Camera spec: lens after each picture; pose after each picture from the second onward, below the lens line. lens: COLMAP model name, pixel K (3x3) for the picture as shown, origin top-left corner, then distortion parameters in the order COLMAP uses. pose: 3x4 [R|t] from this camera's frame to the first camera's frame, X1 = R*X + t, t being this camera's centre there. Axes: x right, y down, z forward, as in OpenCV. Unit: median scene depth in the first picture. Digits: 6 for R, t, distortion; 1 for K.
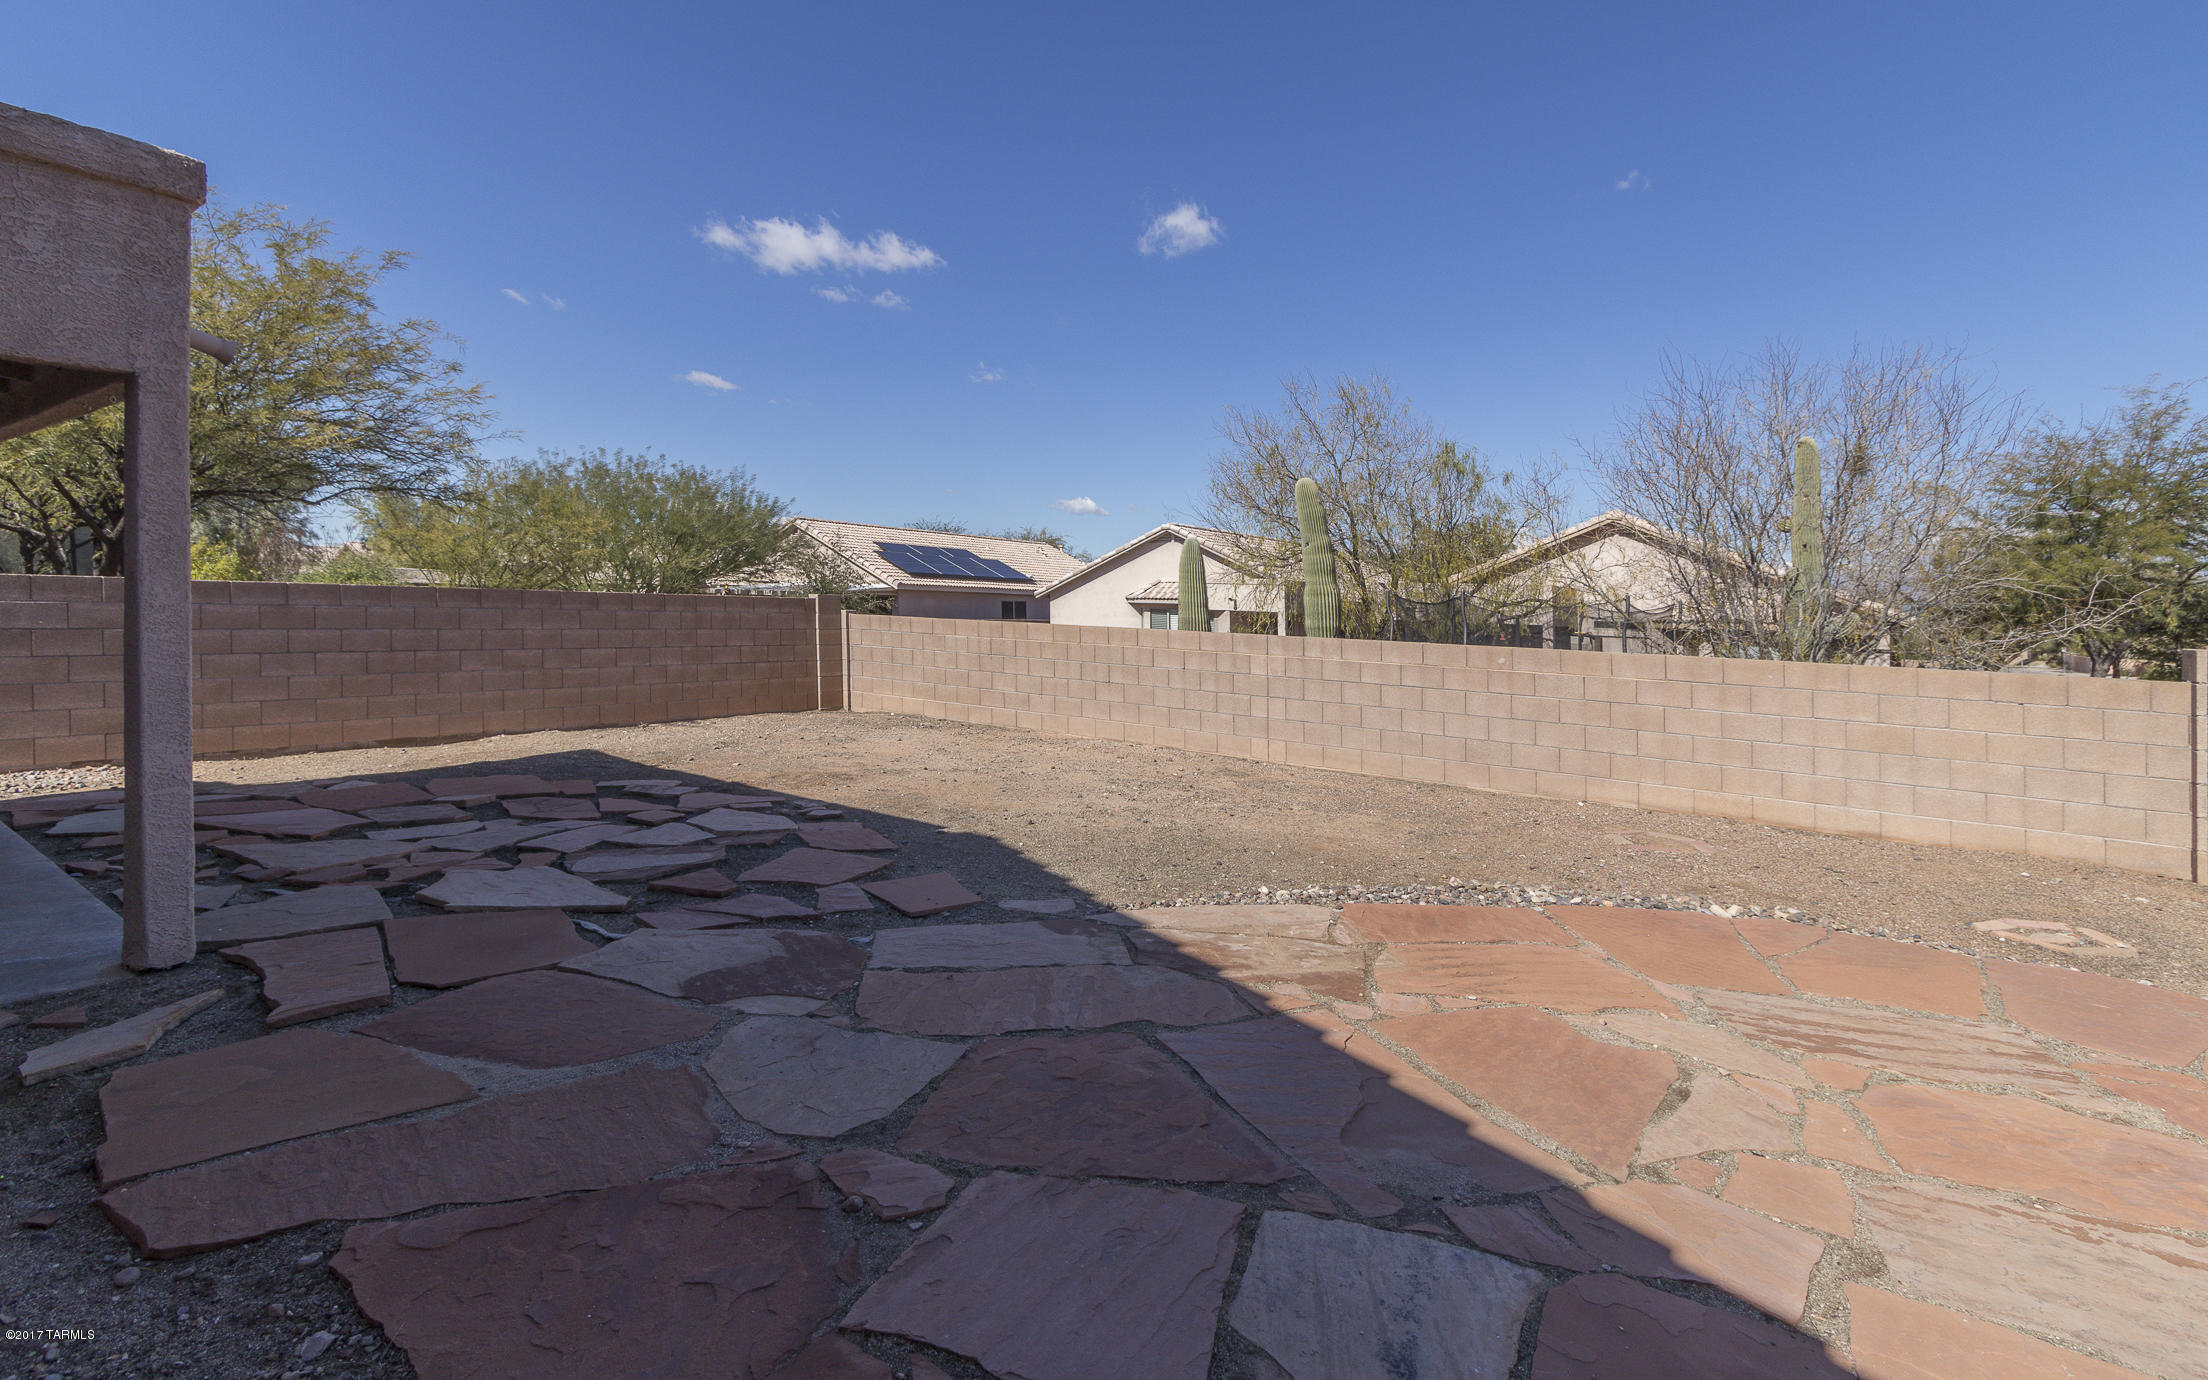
lens RADIAL K [[1046.0, 0, 1104.6], [0, 1046.0, 684.1], [0, 0, 1]] dist [0.002414, -0.000969]
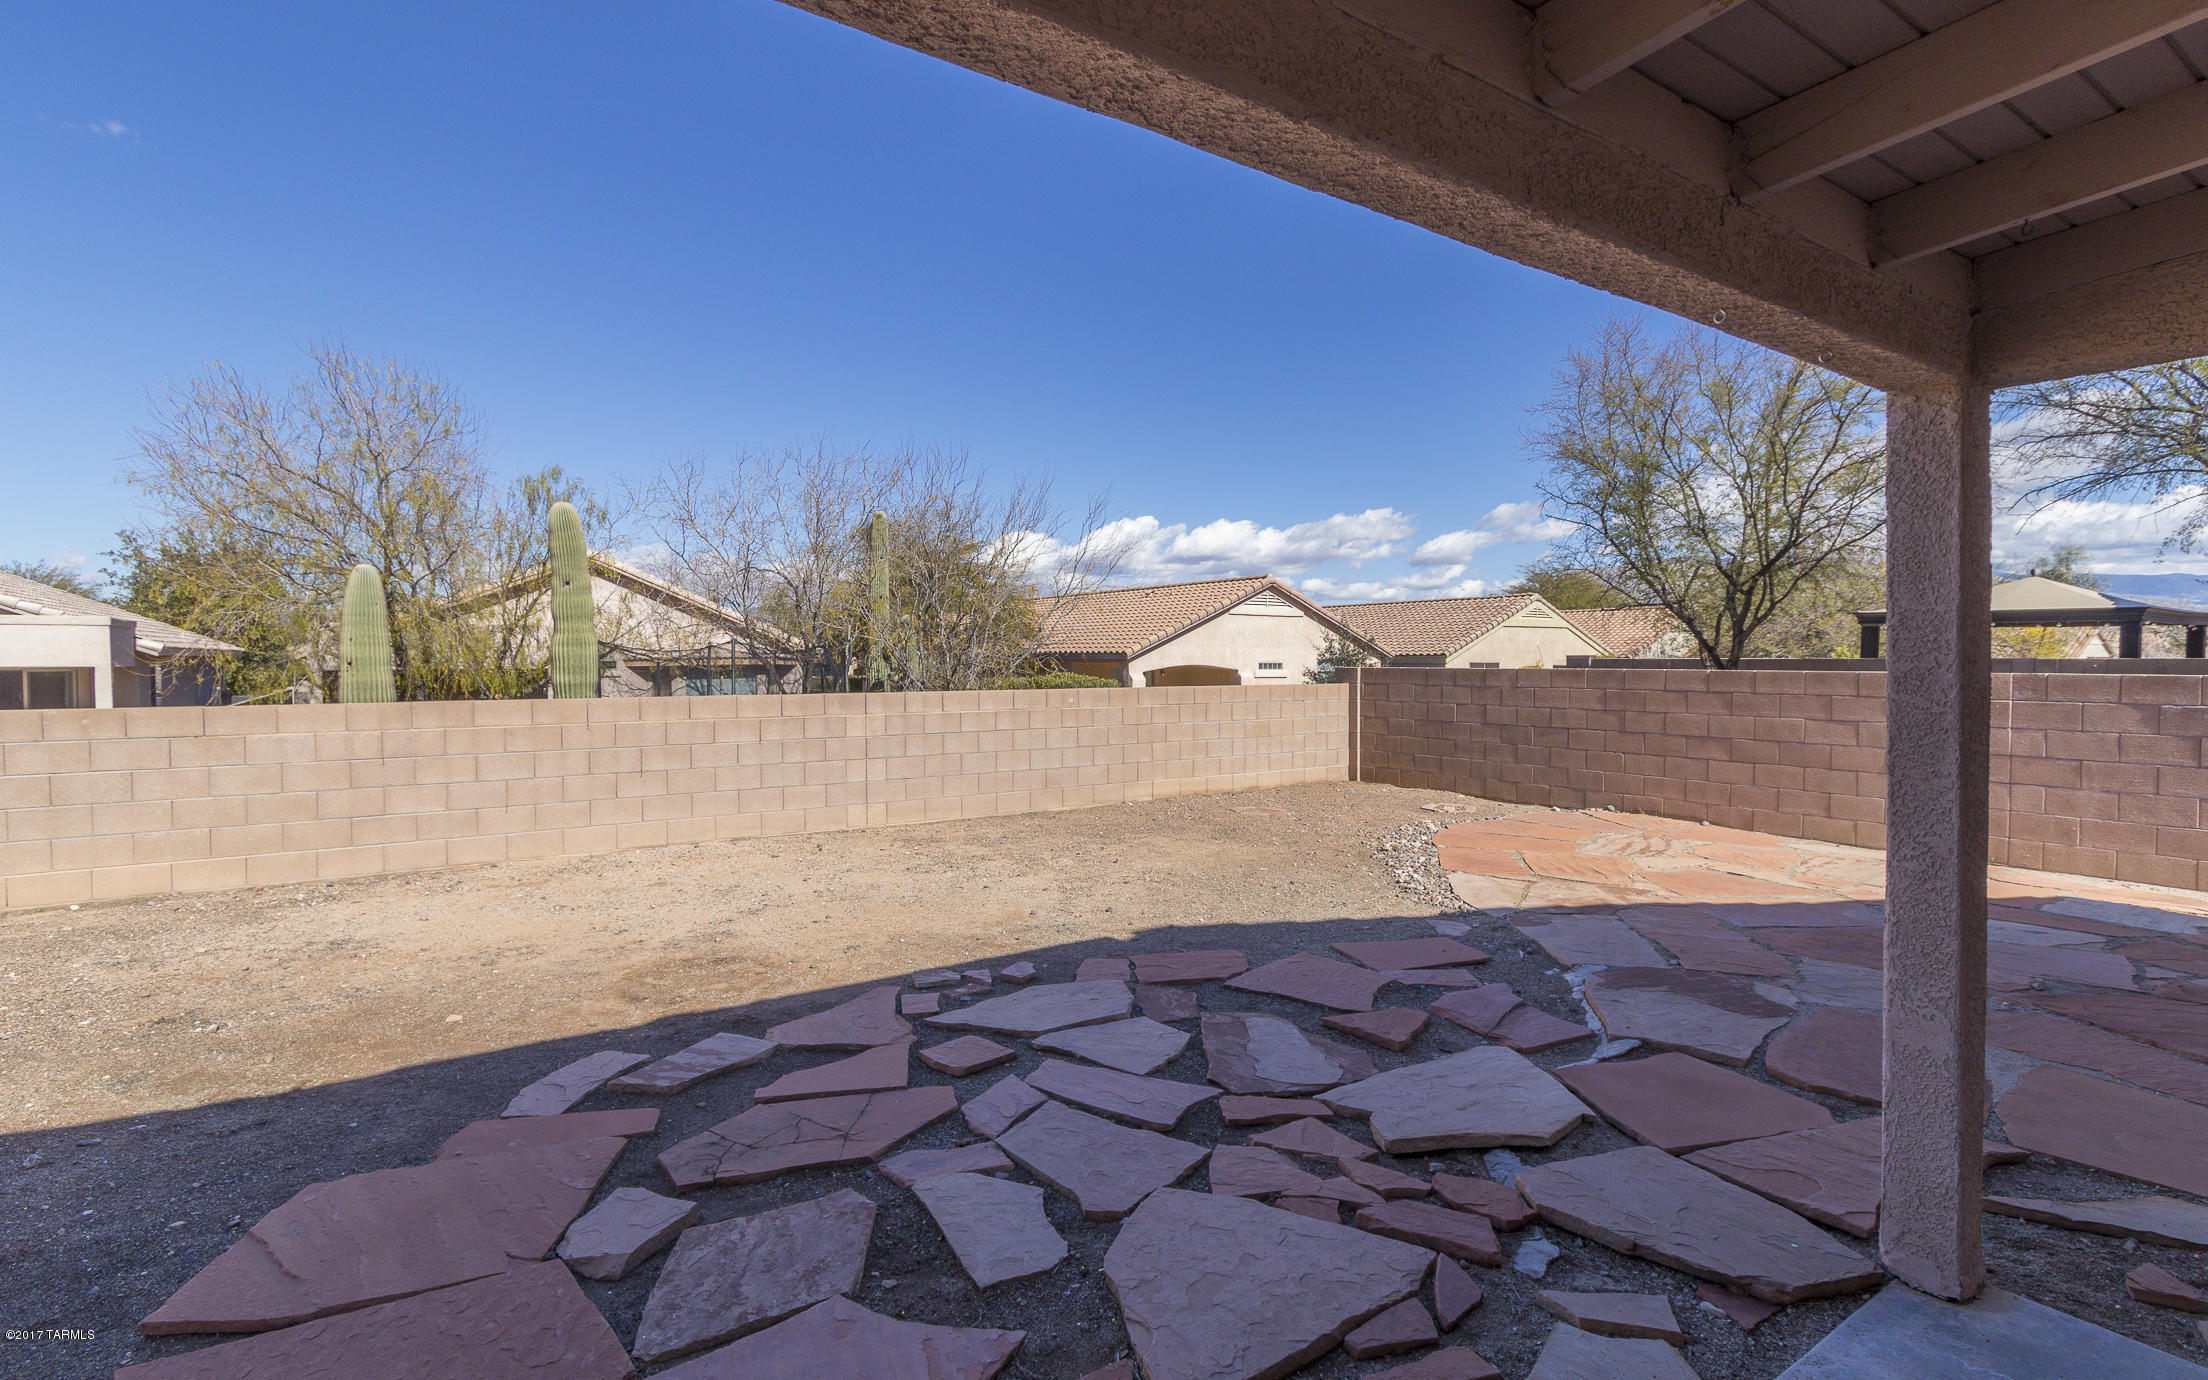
lens RADIAL K [[1046.0, 0, 1100.5], [0, 1046.0, 681.6], [0, 0, 1]] dist [0.002414, -0.000969]
pose [[0.334790, -0.055887, 0.940634, -0.650374], [0.084475, 0.996000, 0.029110, -0.066380], [-0.938499, 0.069714, 0.338172, 0.480760]]
